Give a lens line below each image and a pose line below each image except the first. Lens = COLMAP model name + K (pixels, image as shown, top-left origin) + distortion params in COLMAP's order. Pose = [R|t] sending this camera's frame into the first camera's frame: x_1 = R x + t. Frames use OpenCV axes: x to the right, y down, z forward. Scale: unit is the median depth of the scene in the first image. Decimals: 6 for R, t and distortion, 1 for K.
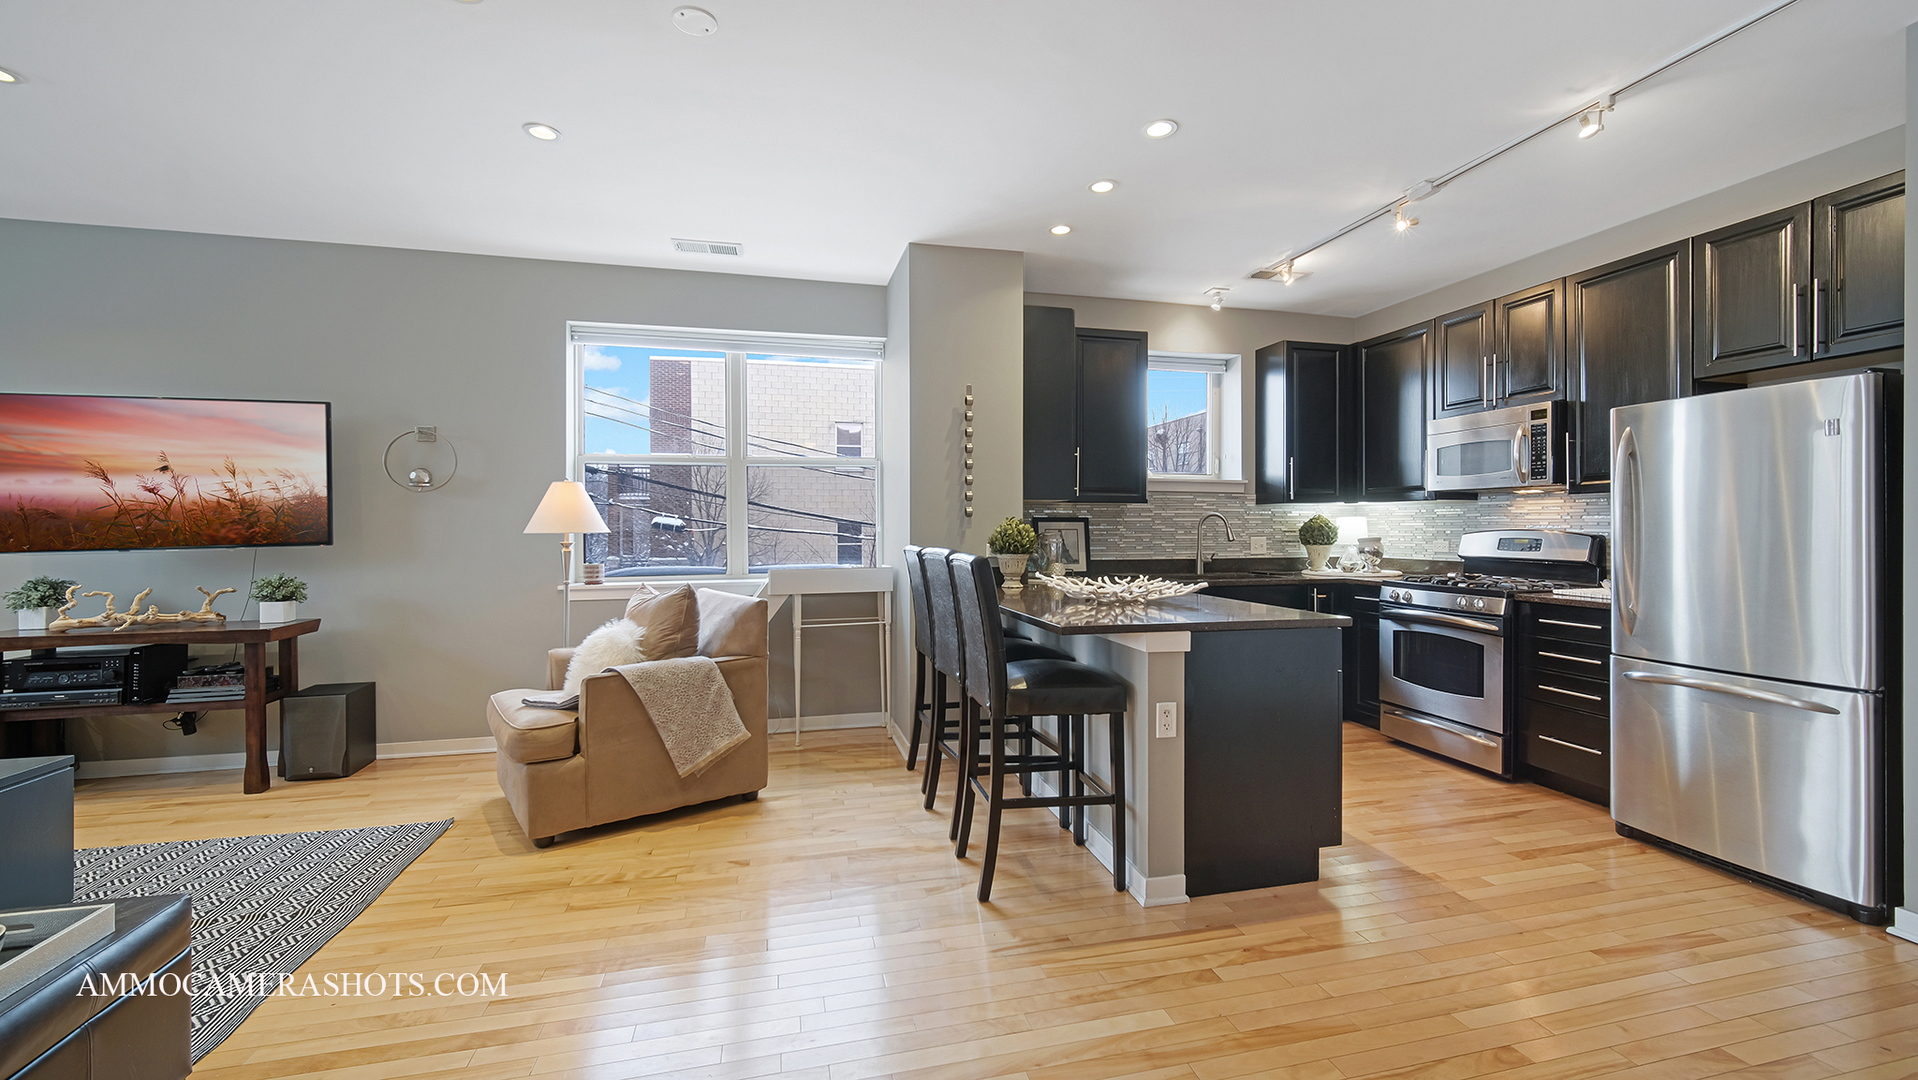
lens RADIAL K [[764.6, 0, 970.1], [0, 764.6, 526.9], [0, 0, 1]] dist [-0.002061, 0.001201]
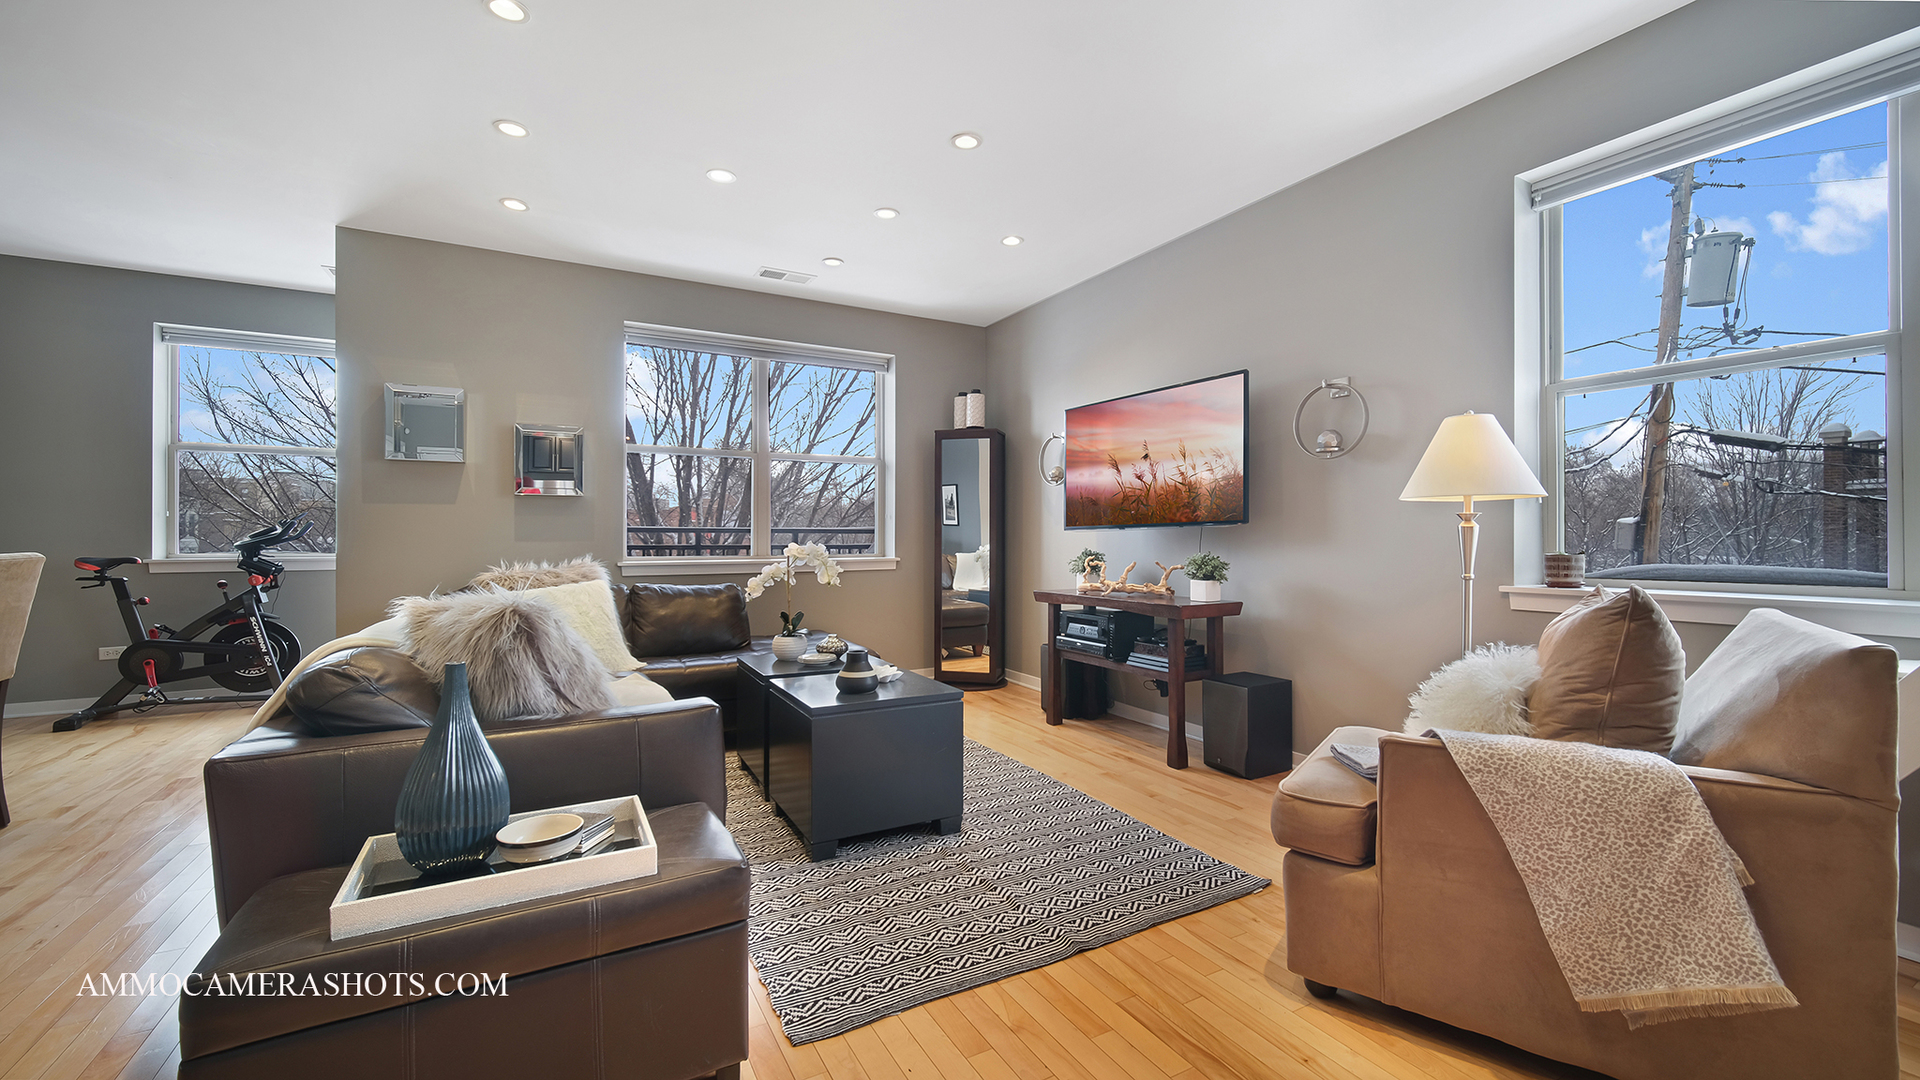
lens RADIAL K [[765.4, 0, 973.6], [0, 765.4, 536.7], [0, 0, 1]] dist [-0.002061, 0.001201]
pose [[0.259934, 0.001926, -0.965625, -0.027163], [-0.000410, 0.999998, 0.001885, 0.037986], [0.965626, -0.000094, 0.259934, 0.440755]]
